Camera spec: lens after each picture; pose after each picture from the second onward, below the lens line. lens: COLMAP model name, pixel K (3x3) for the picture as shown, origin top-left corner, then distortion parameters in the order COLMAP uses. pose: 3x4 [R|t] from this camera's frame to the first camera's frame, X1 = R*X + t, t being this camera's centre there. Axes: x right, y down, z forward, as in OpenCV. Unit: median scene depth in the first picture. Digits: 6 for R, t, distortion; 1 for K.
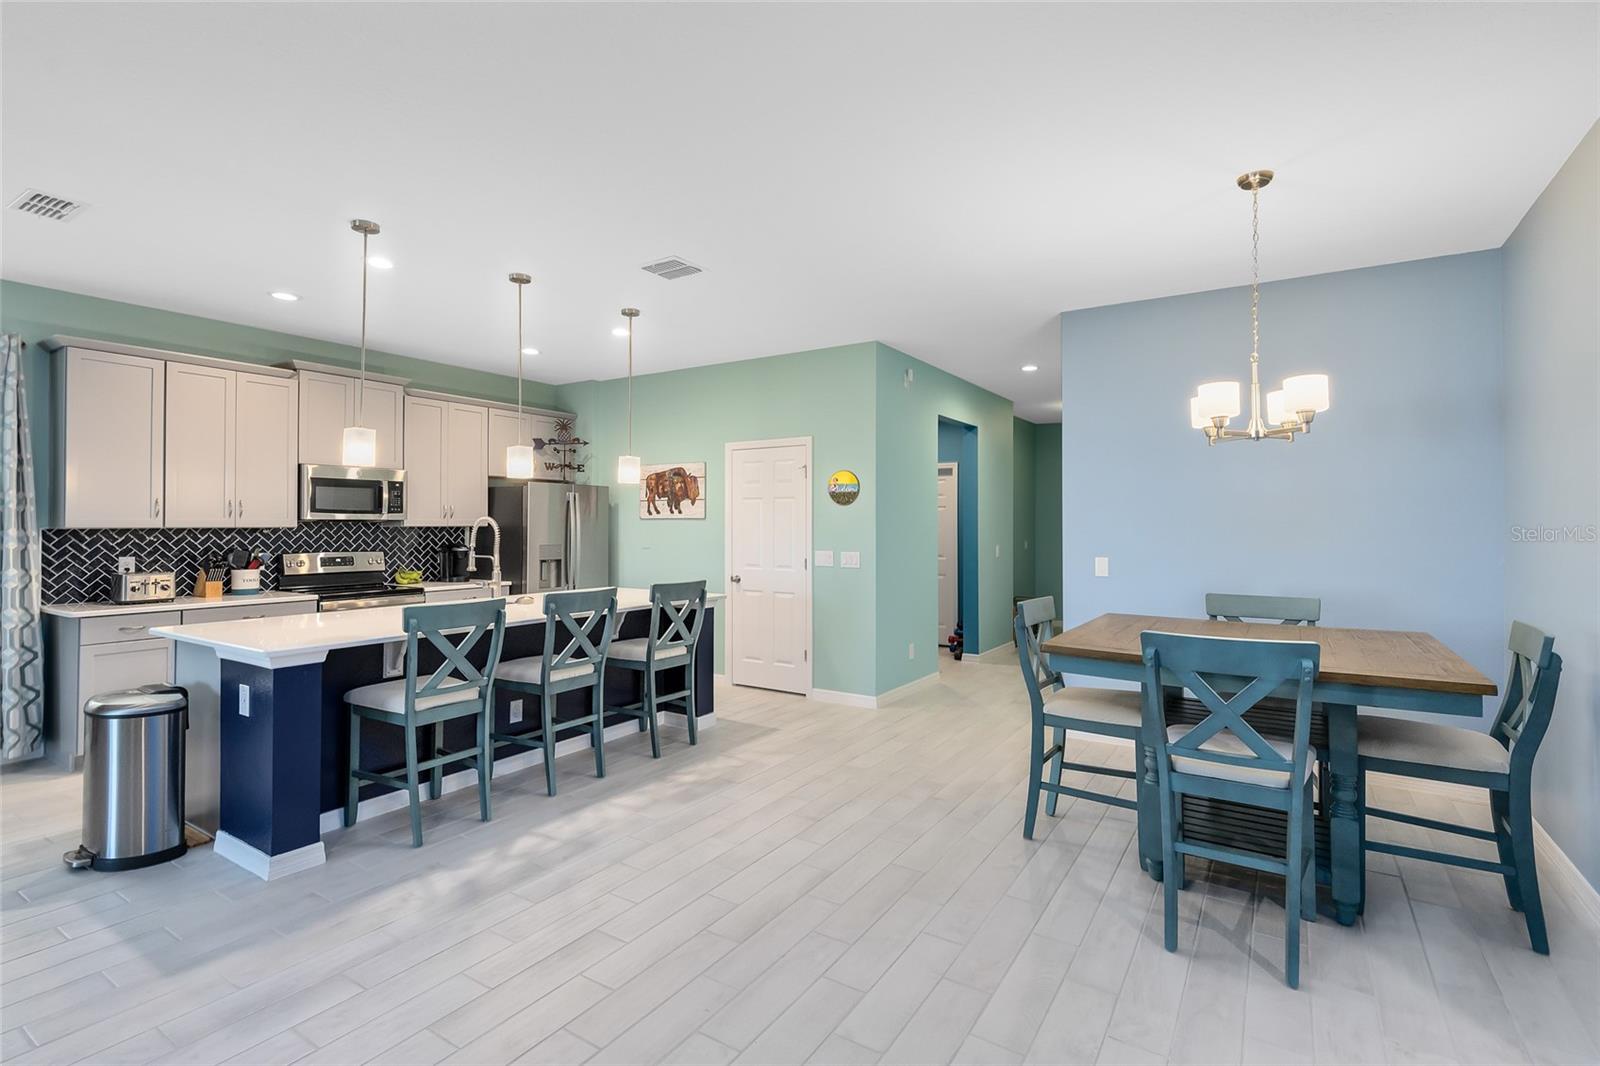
lens RADIAL K [[724.0, 0, 823.2], [0, 724.0, 529.0], [0, 0, 1]] dist [0.003547, -0.000852]
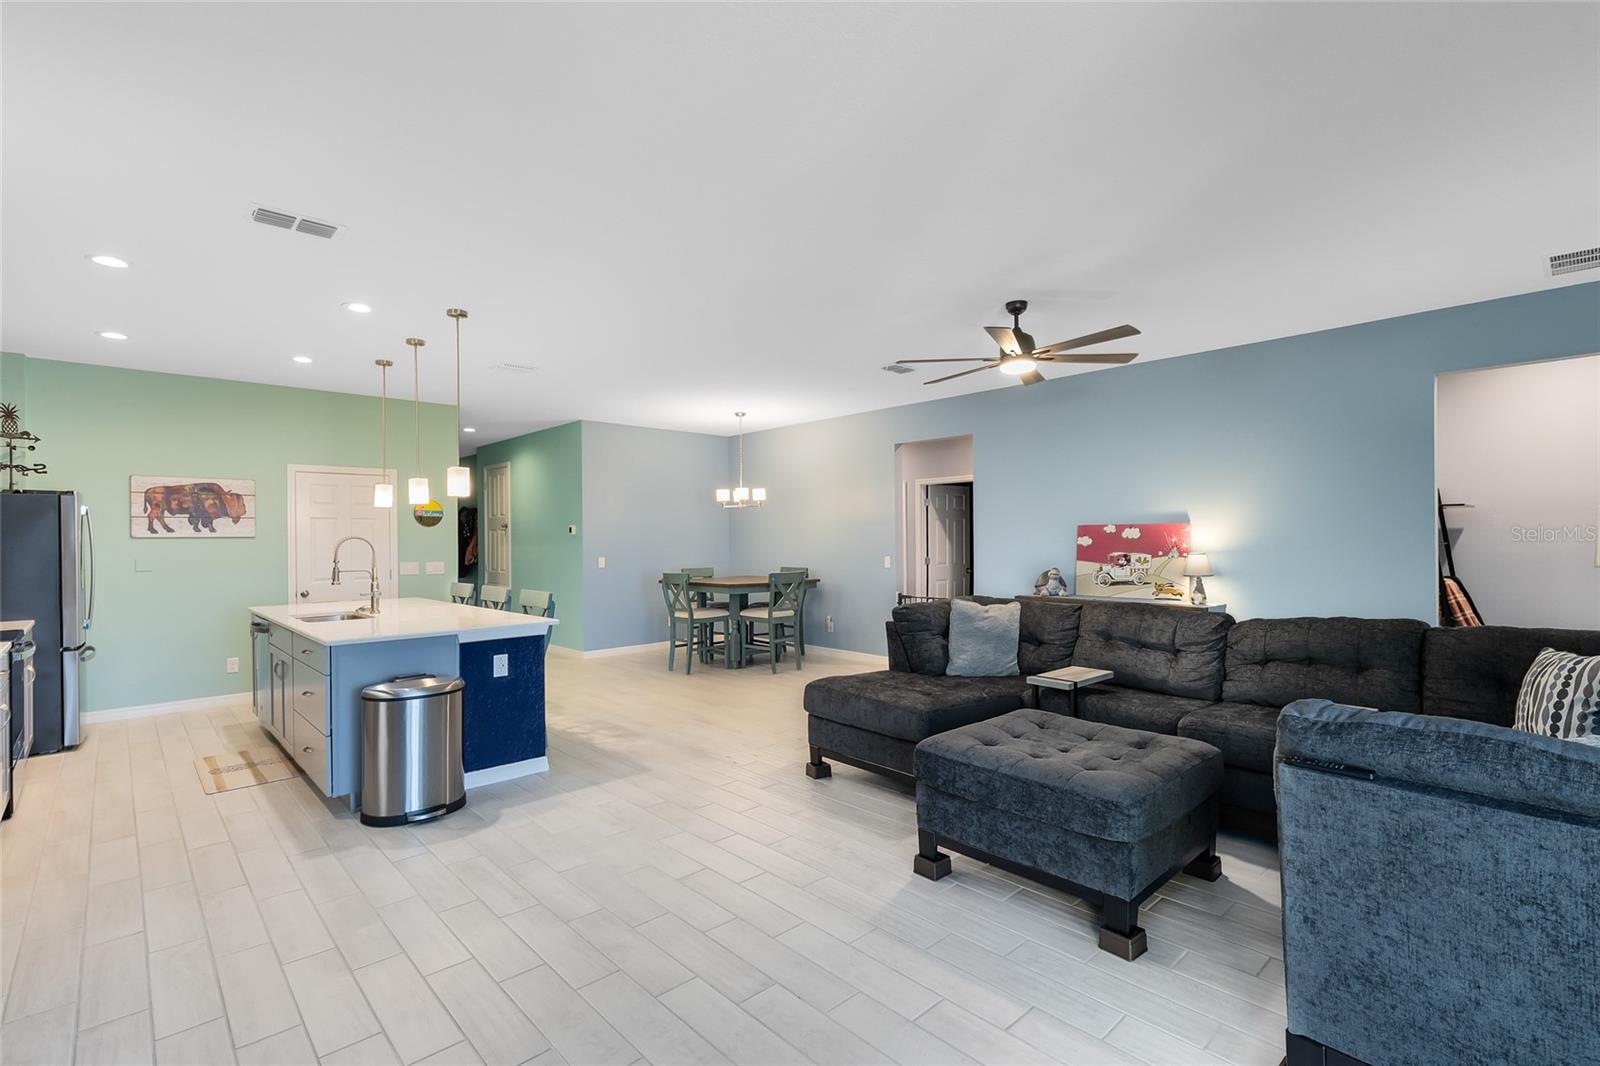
lens RADIAL K [[724.0, 0, 796.4], [0, 724.0, 523.4], [0, 0, 1]] dist [0.003547, -0.000852]
pose [[0.250647, 0.013537, 0.967984, -1.211742], [0.019003, 0.999641, -0.018900, -0.000760], [-0.967892, 0.023132, 0.250300, 0.052821]]
